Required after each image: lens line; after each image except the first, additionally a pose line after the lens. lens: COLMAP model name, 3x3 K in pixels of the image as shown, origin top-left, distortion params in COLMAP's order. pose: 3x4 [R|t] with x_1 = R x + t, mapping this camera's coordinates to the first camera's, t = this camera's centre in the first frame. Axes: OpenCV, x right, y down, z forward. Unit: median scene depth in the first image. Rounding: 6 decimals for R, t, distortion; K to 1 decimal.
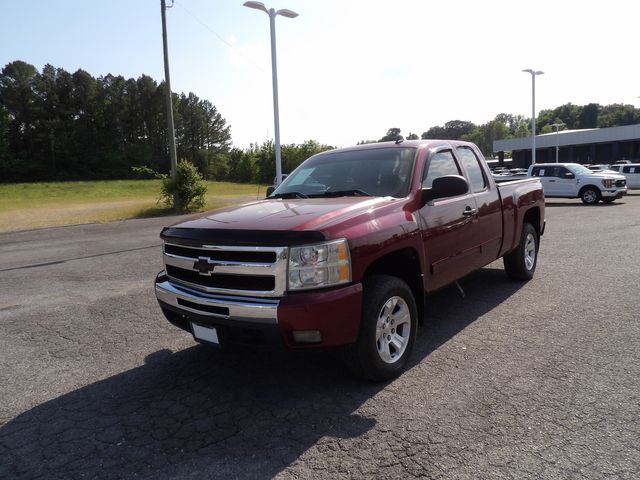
lens RADIAL K [[452.7, 0, 323.1], [0, 452.7, 232.9], [0, 0, 1]] dist [-0.014491, 0.016128]
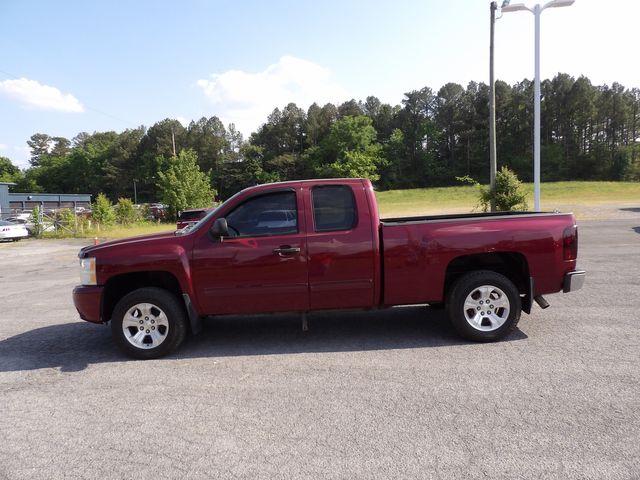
lens RADIAL K [[450.6, 0, 331.7], [0, 450.6, 234.1], [0, 0, 1]] dist [-0.011259, 0.013626]
pose [[0.653827, 0.066735, -0.753695, 1.102764], [-0.066819, 0.997304, 0.030340, -0.110758], [0.753688, 0.030524, 0.656523, 0.340780]]
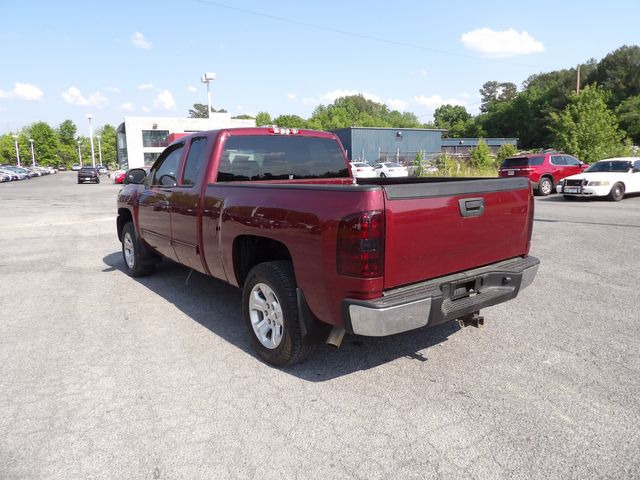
lens RADIAL K [[453.1, 0, 323.9], [0, 453.1, 235.0], [0, 0, 1]] dist [-0.018603, 0.023079]
pose [[-0.219026, 0.202084, -0.954562, 1.209805], [-0.069660, 0.972582, 0.221882, -0.221707], [0.973229, 0.115093, -0.198944, 1.466837]]
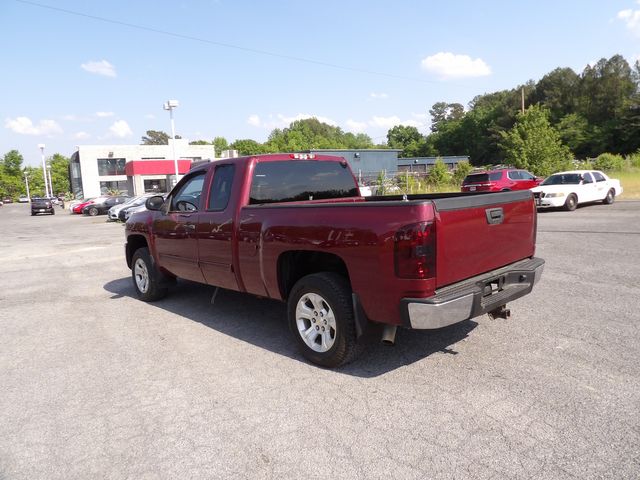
lens RADIAL K [[452.7, 0, 324.6], [0, 452.7, 235.6], [0, 0, 1]] dist [-0.014491, 0.016128]
pose [[-0.123438, 0.165222, -0.978501, 1.316643], [-0.040910, 0.984357, 0.171372, -0.217805], [0.991509, 0.061185, -0.114748, 1.350145]]
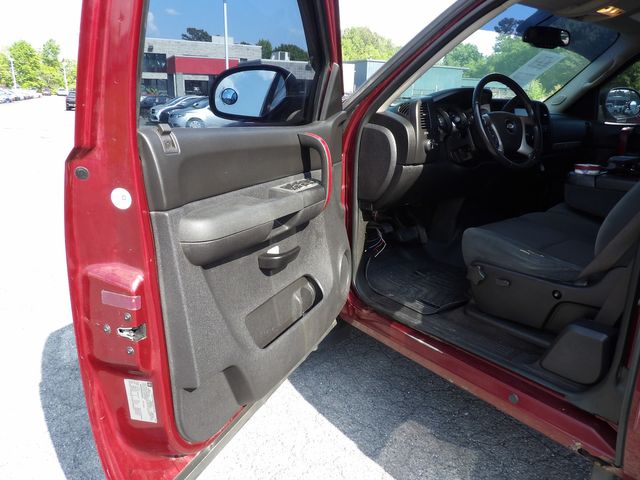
lens RADIAL K [[453.1, 0, 326.2], [0, 453.1, 236.5], [0, 0, 1]] dist [-0.018603, 0.023079]
pose [[-0.208531, 0.321213, -0.923763, 0.518577], [-0.114033, 0.930100, 0.349158, -0.096136], [0.971345, 0.178149, -0.157326, 0.820200]]
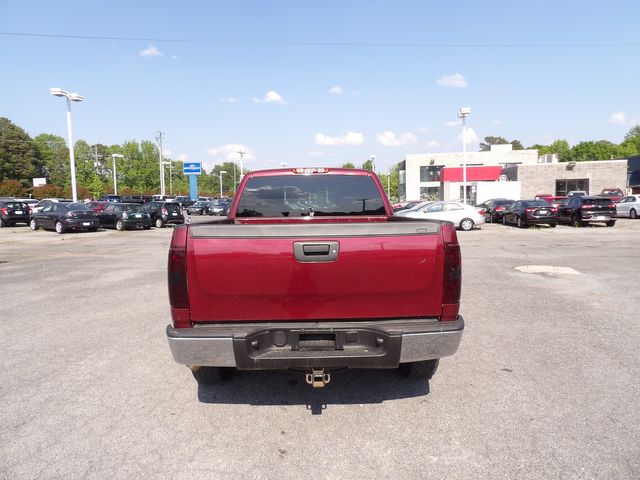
lens RADIAL K [[453.1, 0, 322.9], [0, 453.1, 235.7], [0, 0, 1]] dist [-0.018603, 0.023079]
pose [[-0.744414, 0.110632, -0.658490, 0.932289], [-0.012015, 0.983800, 0.178869, -0.256442], [0.667610, 0.141064, -0.731025, 1.955524]]
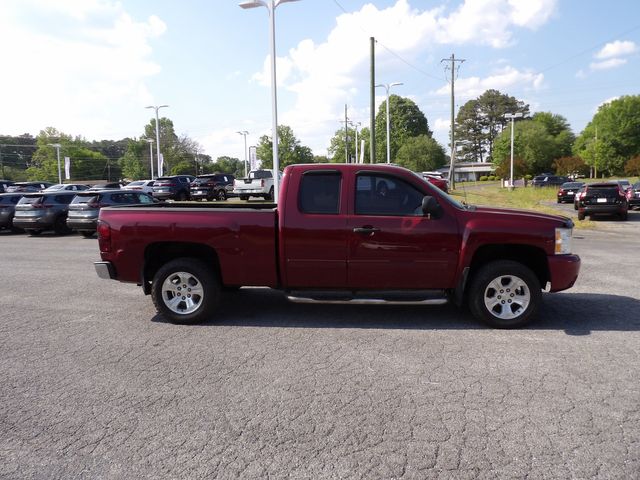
lens RADIAL K [[453.1, 0, 330.0], [0, 453.1, 233.9], [0, 0, 1]] dist [-0.018603, 0.023079]
pose [[-0.579629, -0.018254, 0.814676, -0.797607], [0.124121, 0.986106, 0.110406, -0.163764], [-0.805372, 0.165113, -0.569310, 1.823300]]
